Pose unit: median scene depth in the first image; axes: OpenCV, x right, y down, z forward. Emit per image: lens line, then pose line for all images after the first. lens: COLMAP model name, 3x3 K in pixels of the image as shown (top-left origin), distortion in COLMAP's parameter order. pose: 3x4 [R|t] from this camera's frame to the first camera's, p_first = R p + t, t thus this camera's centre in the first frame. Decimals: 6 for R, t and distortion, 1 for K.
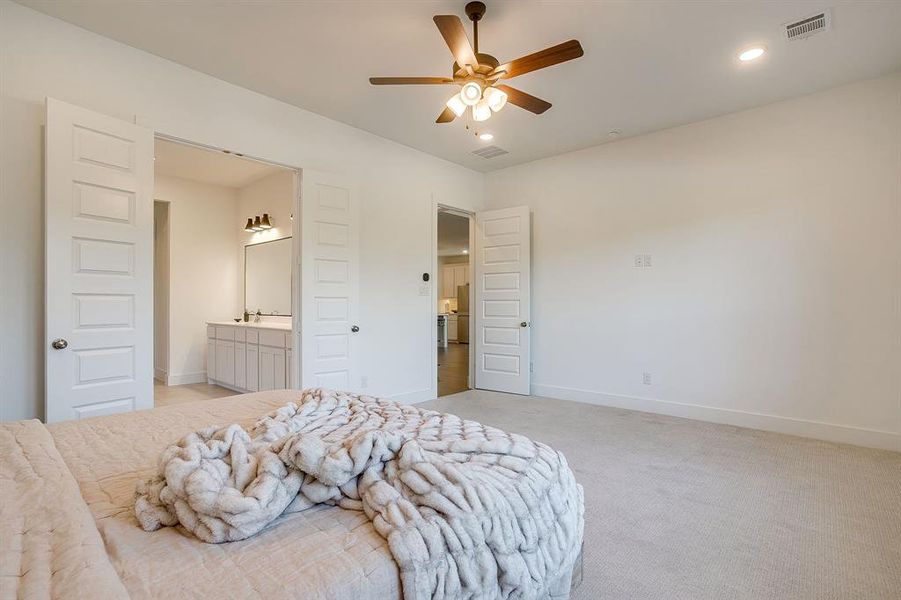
lens RADIAL K [[448.4, 0, 453.8], [0, 448.4, 302.2], [0, 0, 1]] dist [-0.029567, 0.003730]
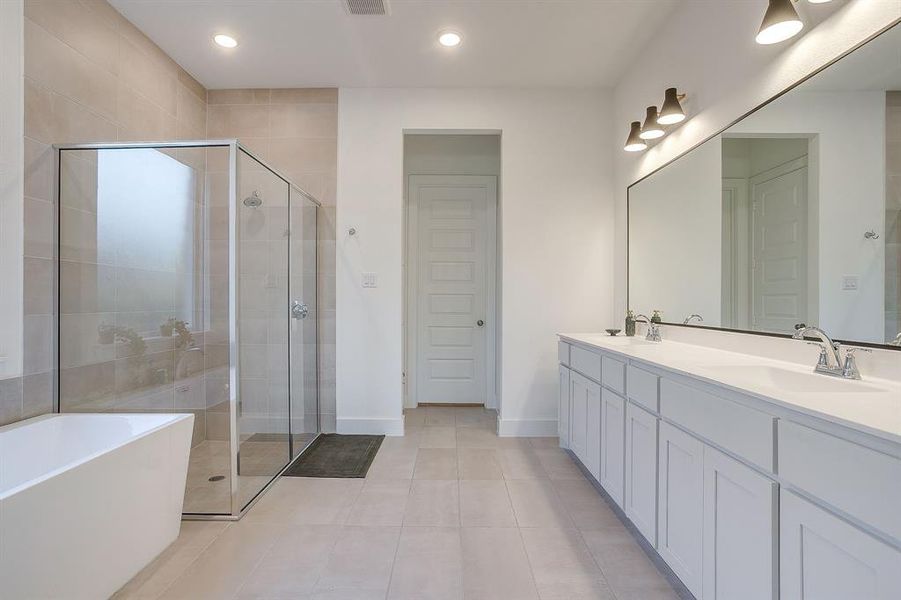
lens RADIAL K [[448.4, 0, 450.6], [0, 448.4, 302.7], [0, 0, 1]] dist [-0.029567, 0.003730]
pose [[0.673869, 0.002486, -0.738847, -0.245546], [0.004775, 0.999959, 0.007720, 0.002315], [0.738836, -0.008730, 0.673829, 0.545092]]
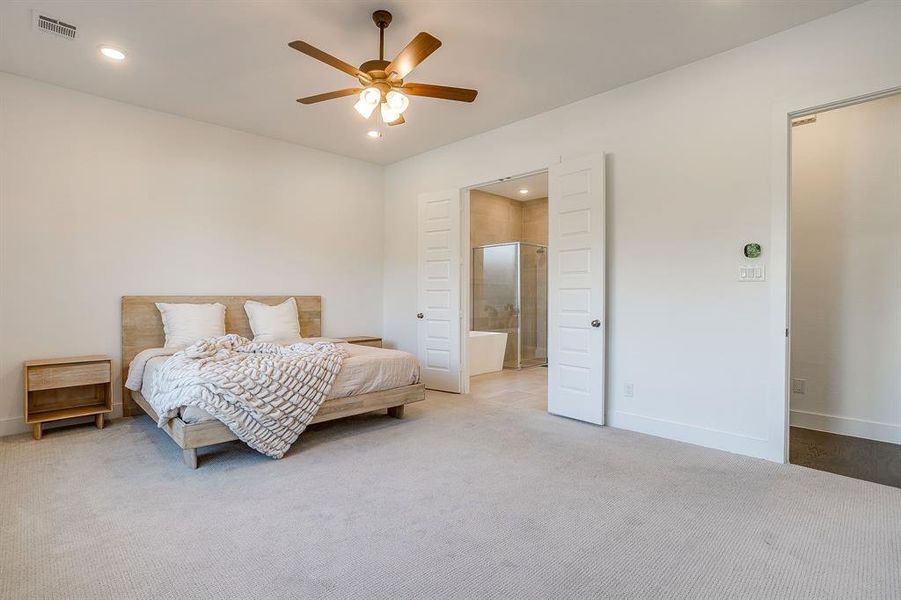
lens RADIAL K [[448.4, 0, 455.2], [0, 448.4, 301.7], [0, 0, 1]] dist [-0.029567, 0.003730]
pose [[-0.011324, 0.008695, -0.999898, 0.483940], [0.005347, 0.999948, 0.008634, 0.007109], [0.999922, -0.005249, -0.011370, 0.514329]]
